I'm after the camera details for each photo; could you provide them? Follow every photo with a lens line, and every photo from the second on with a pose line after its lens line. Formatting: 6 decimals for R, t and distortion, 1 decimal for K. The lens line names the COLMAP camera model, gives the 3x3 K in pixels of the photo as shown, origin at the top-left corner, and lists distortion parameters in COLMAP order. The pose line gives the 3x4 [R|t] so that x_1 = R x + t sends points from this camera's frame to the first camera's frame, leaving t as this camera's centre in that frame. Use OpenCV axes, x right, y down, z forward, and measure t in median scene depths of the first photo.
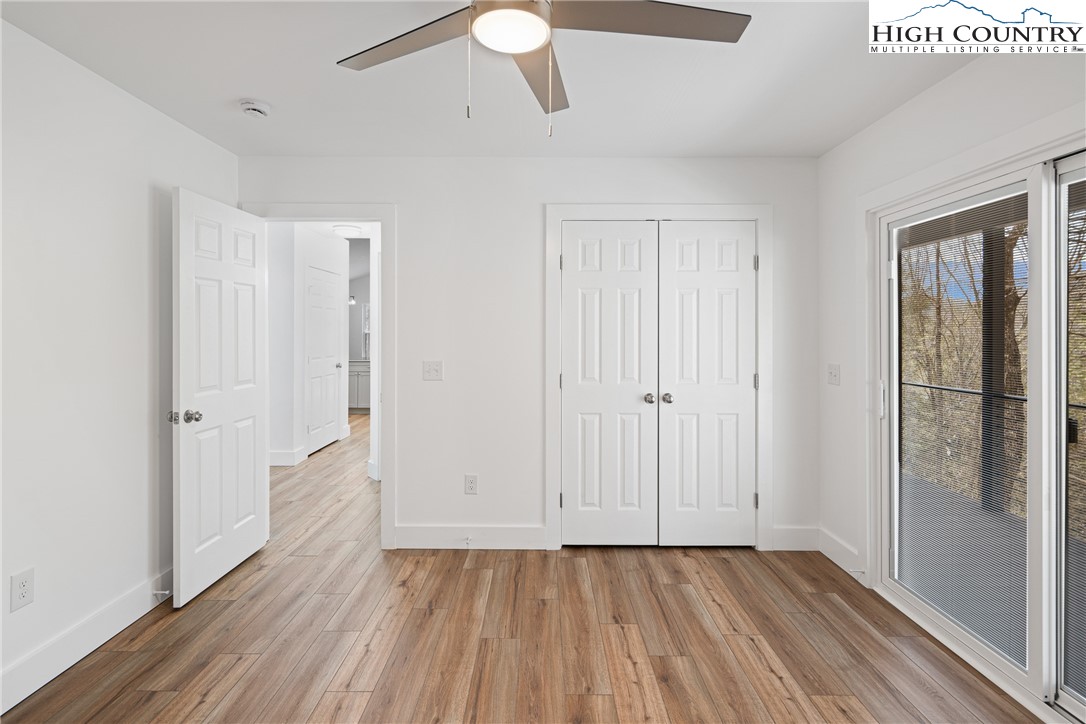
lens RADIAL K [[533.4, 0, 549.1], [0, 533.4, 338.4], [0, 0, 1]] dist [0.003131, -0.001443]
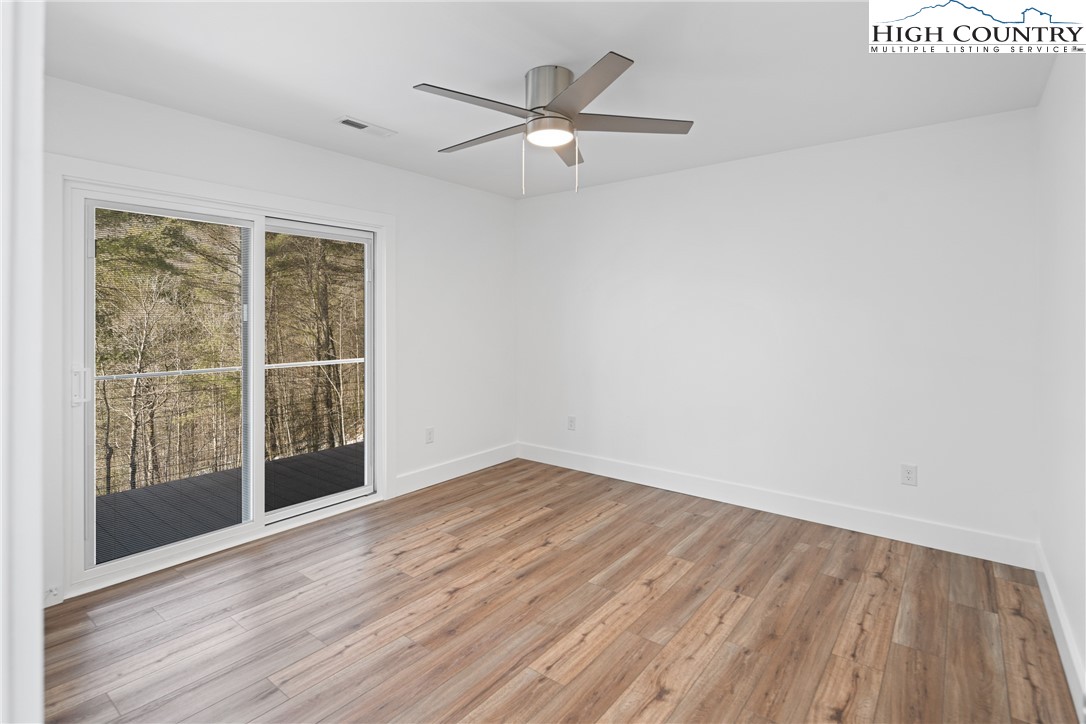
lens RADIAL K [[533.4, 0, 545.0], [0, 533.4, 314.2], [0, 0, 1]] dist [0.003131, -0.001443]
pose [[-0.784535, 0.000912, 0.620083, -0.773836], [0.003153, 0.999992, 0.002519, -0.007523], [-0.620076, 0.003932, -0.784532, 1.619346]]
